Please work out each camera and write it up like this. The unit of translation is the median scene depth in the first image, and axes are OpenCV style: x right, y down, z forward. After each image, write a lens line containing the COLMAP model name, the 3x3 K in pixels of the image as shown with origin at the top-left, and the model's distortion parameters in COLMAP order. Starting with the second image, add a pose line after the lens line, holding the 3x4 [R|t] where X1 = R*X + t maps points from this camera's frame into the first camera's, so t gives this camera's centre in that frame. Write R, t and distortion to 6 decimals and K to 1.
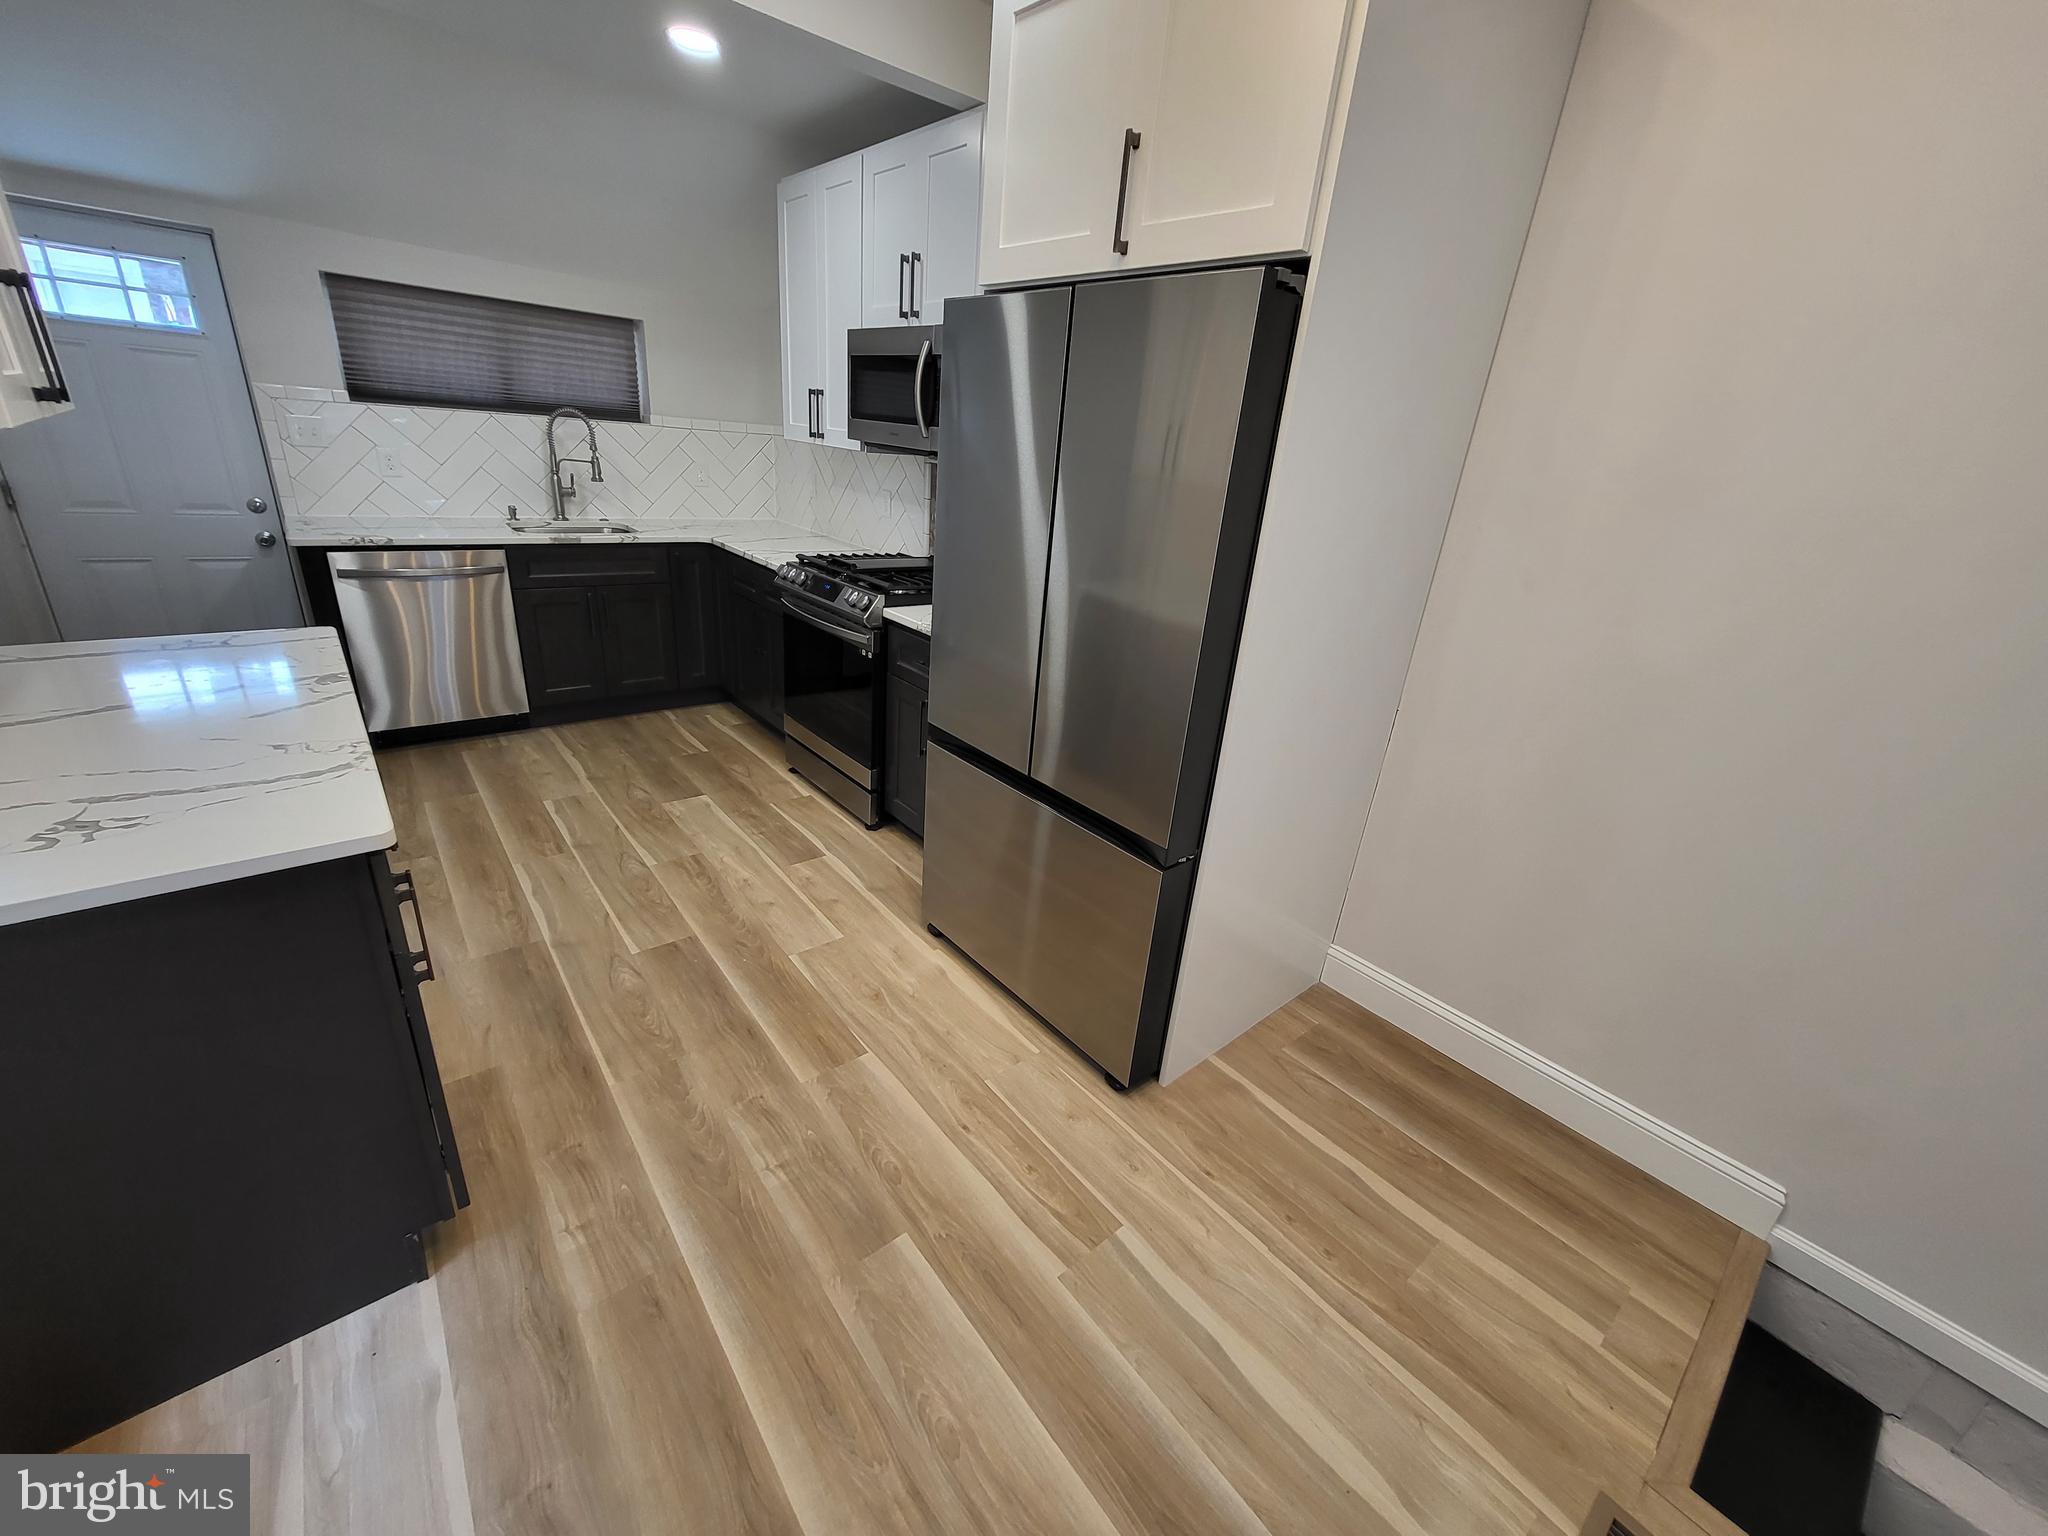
lens RADIAL K [[809.2, 0, 1032.0], [0, 809.2, 762.1], [0, 0, 1]] dist [0.001393, -0.000229]
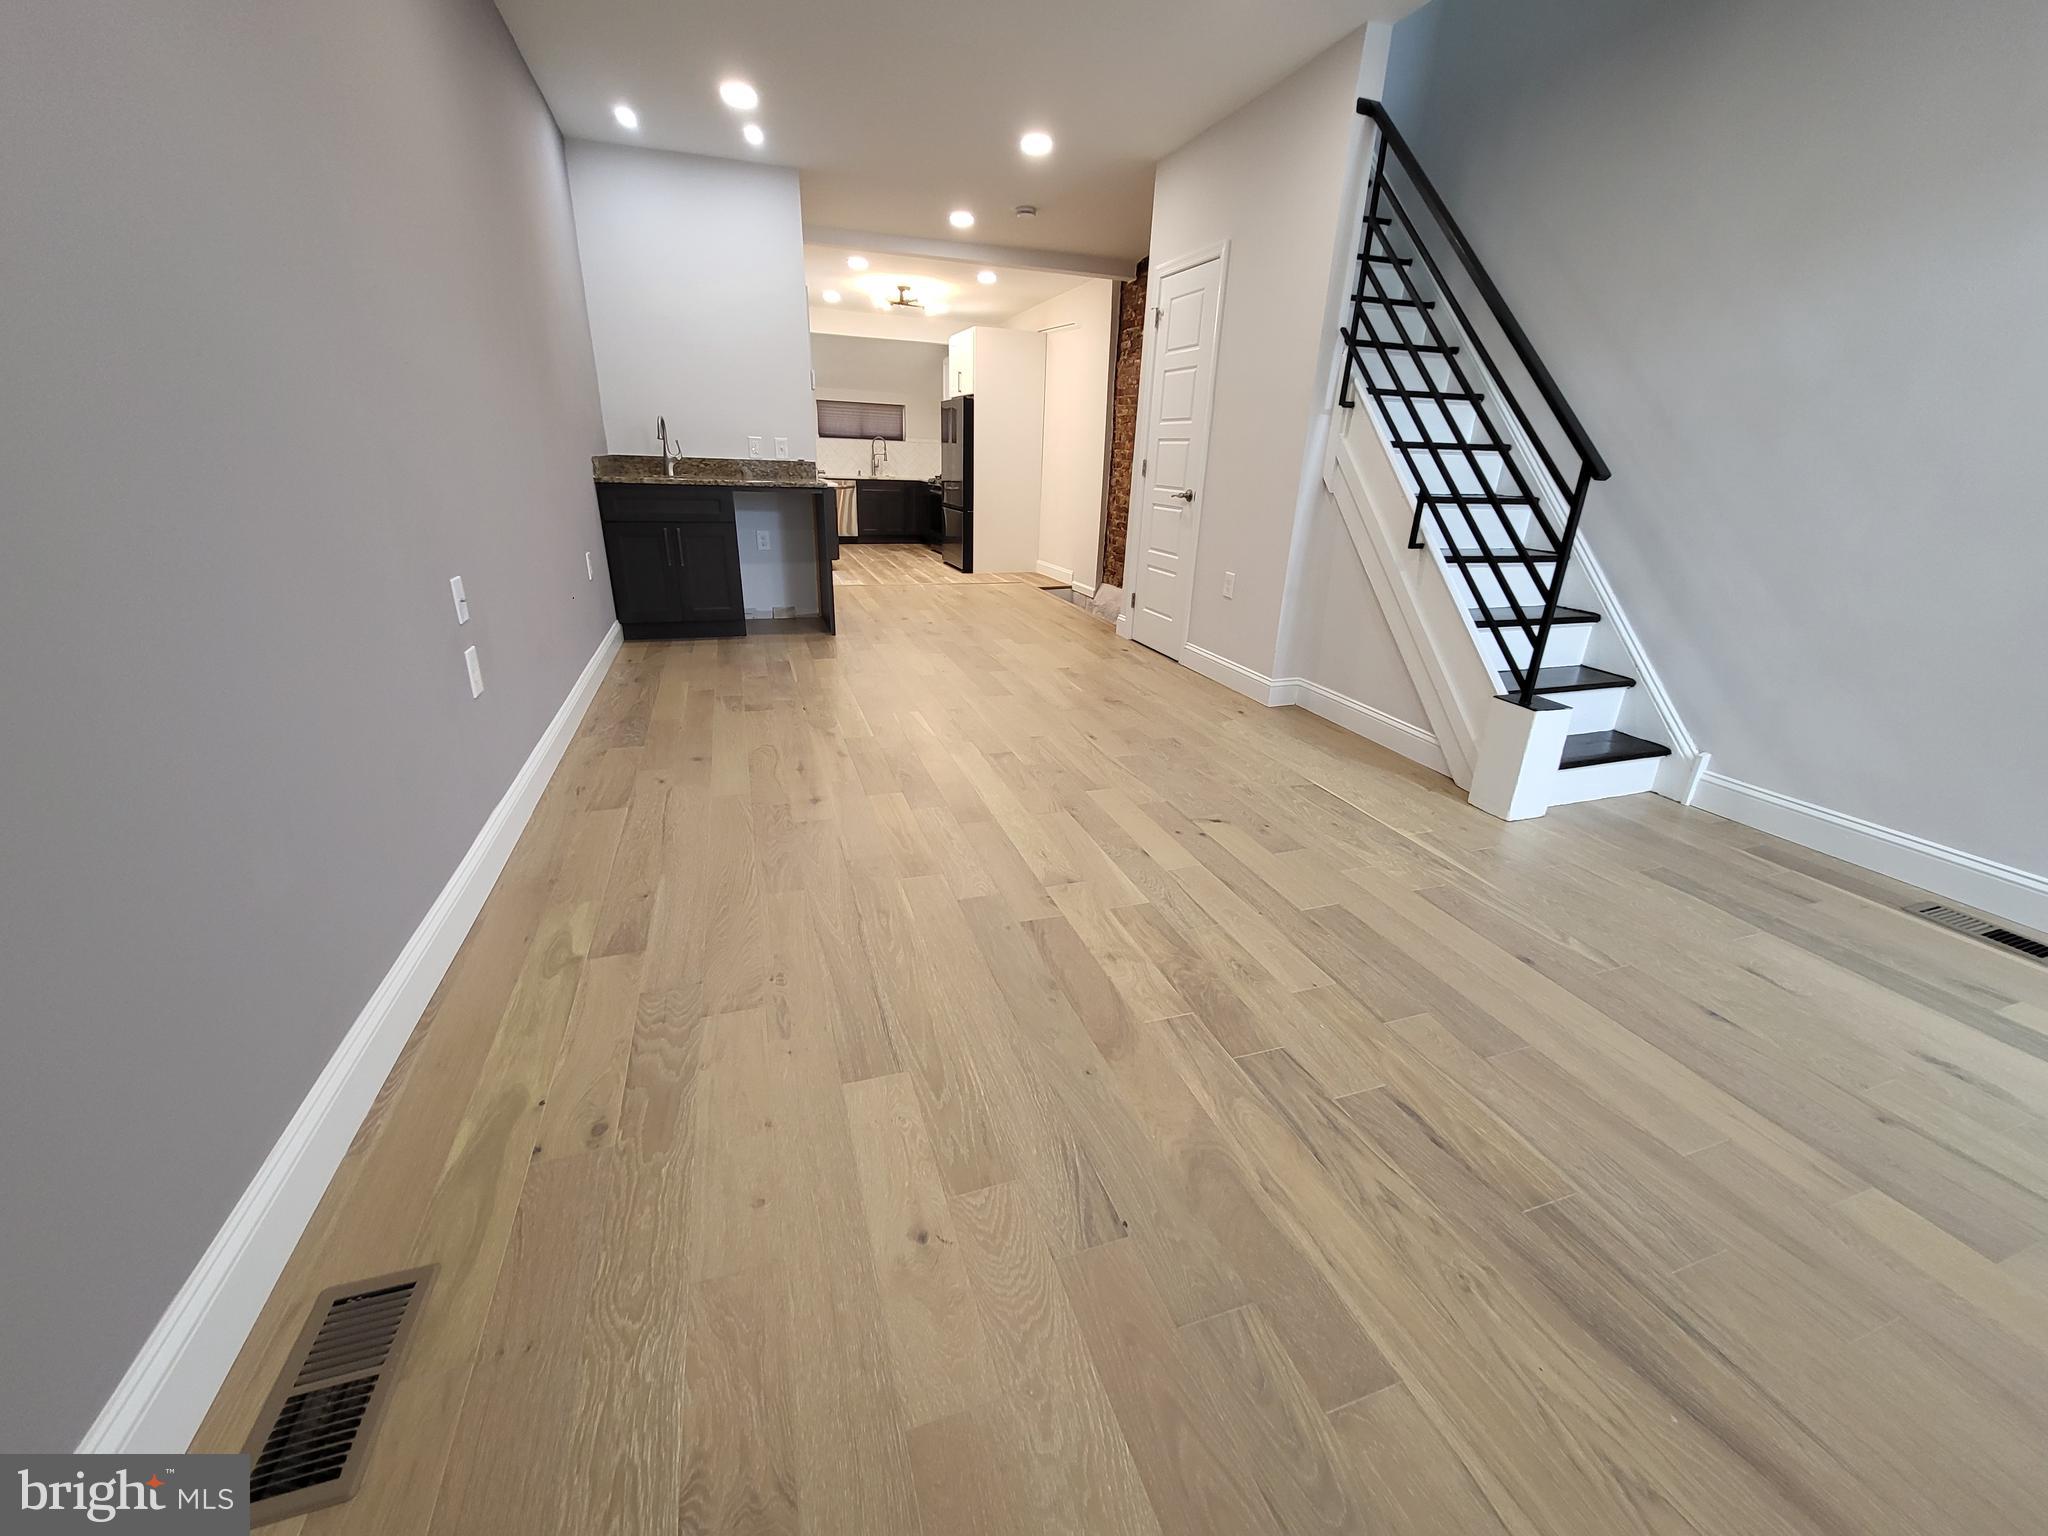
lens RADIAL K [[809.2, 0, 1053.3], [0, 809.2, 782.5], [0, 0, 1]] dist [0.001393, -0.000229]
pose [[0.945210, 0.080037, -0.316499, 1.313726], [-0.088581, 0.995988, -0.012677, 0.988312], [0.314215, 0.040018, 0.948508, -1.915073]]
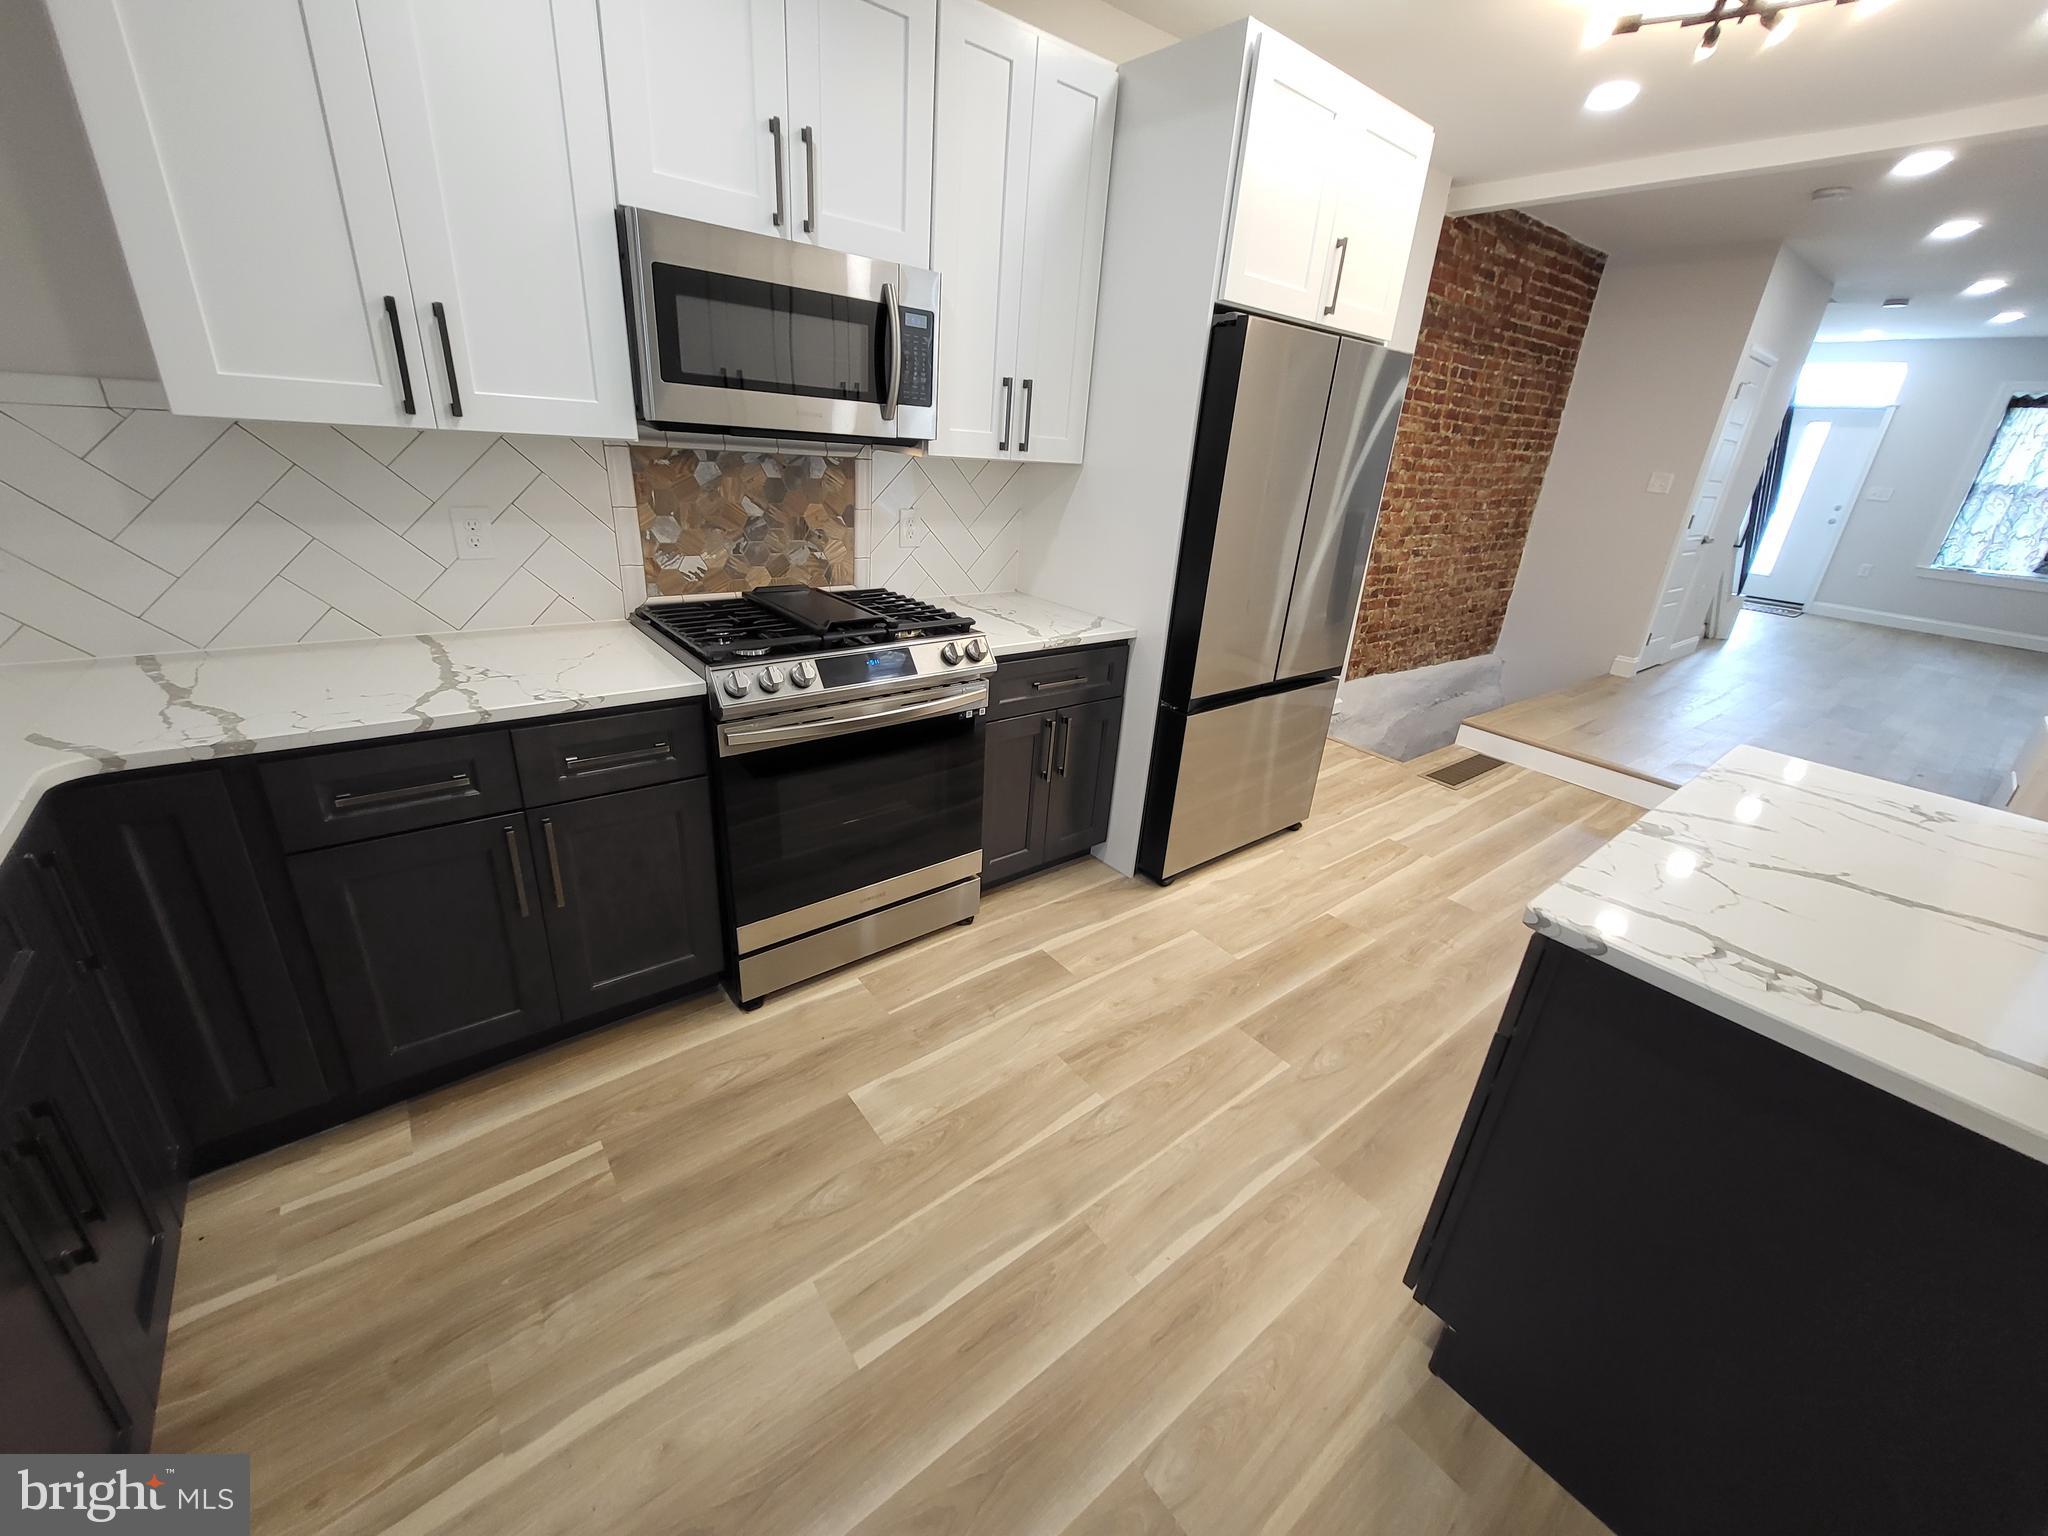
lens RADIAL K [[809.2, 0, 1030.3], [0, 809.2, 759.6], [0, 0, 1]] dist [0.001393, -0.000229]
pose [[0.025046, -0.453812, 0.890746, -0.829478], [0.309995, 0.850629, 0.424657, -0.371157], [-0.950408, 0.265491, 0.161984, 0.759991]]
